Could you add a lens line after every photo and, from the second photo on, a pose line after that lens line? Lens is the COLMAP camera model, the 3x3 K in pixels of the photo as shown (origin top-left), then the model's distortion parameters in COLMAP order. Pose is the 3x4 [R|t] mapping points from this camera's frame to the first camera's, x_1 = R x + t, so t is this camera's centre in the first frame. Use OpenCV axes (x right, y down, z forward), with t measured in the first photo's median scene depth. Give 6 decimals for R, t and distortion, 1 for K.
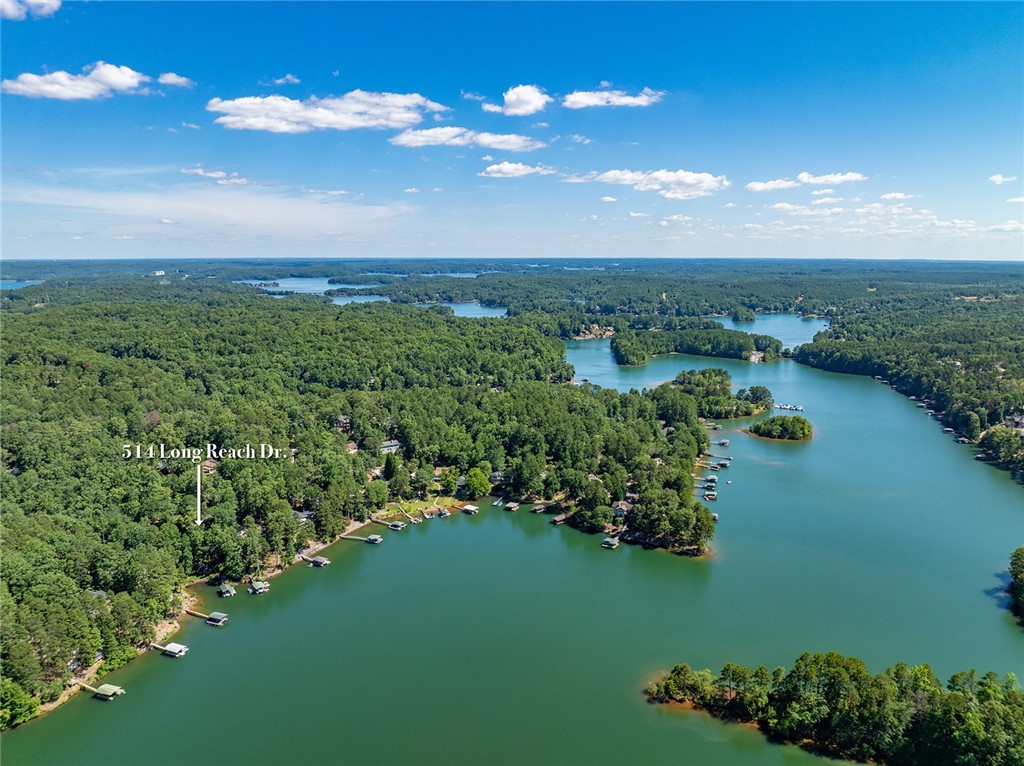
lens RADIAL K [[715.4, 0, 511.7], [0, 715.4, 384.4], [0, 0, 1]] dist [-0.043805, 0.018721]
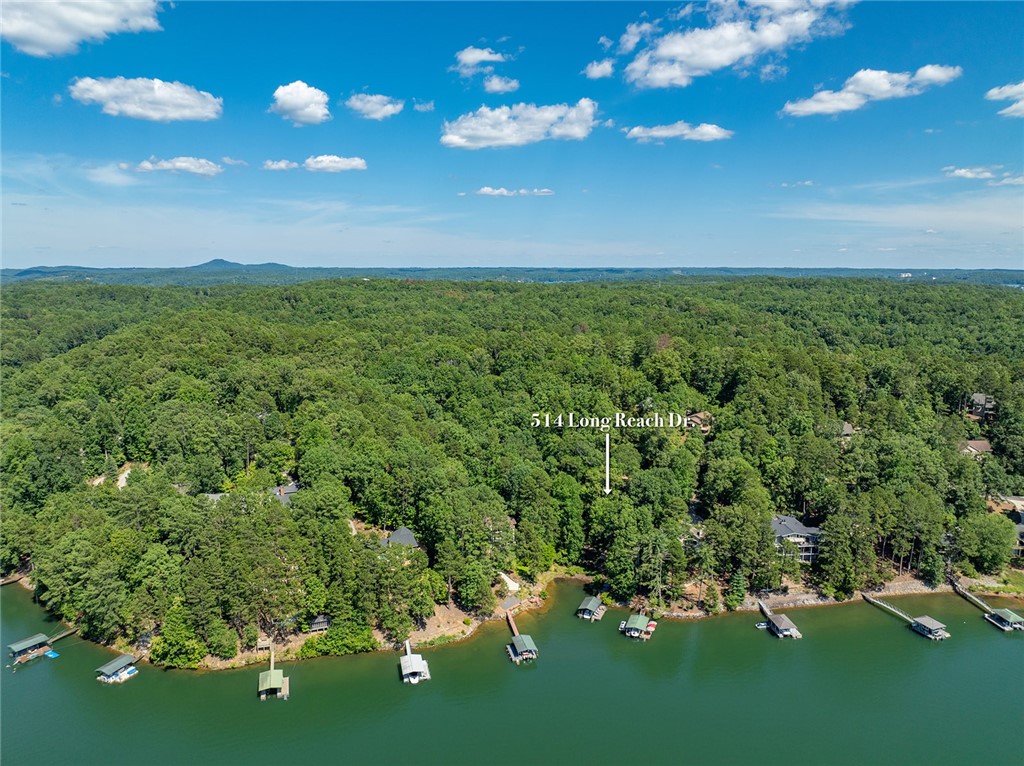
lens RADIAL K [[715.4, 0, 516.4], [0, 715.4, 382.2], [0, 0, 1]] dist [-0.043805, 0.018721]
pose [[0.561014, 0.125401, -0.818253, 0.007166], [-0.142489, 0.988335, 0.053773, 0.073547], [0.815451, 0.086425, 0.572337, 0.501709]]
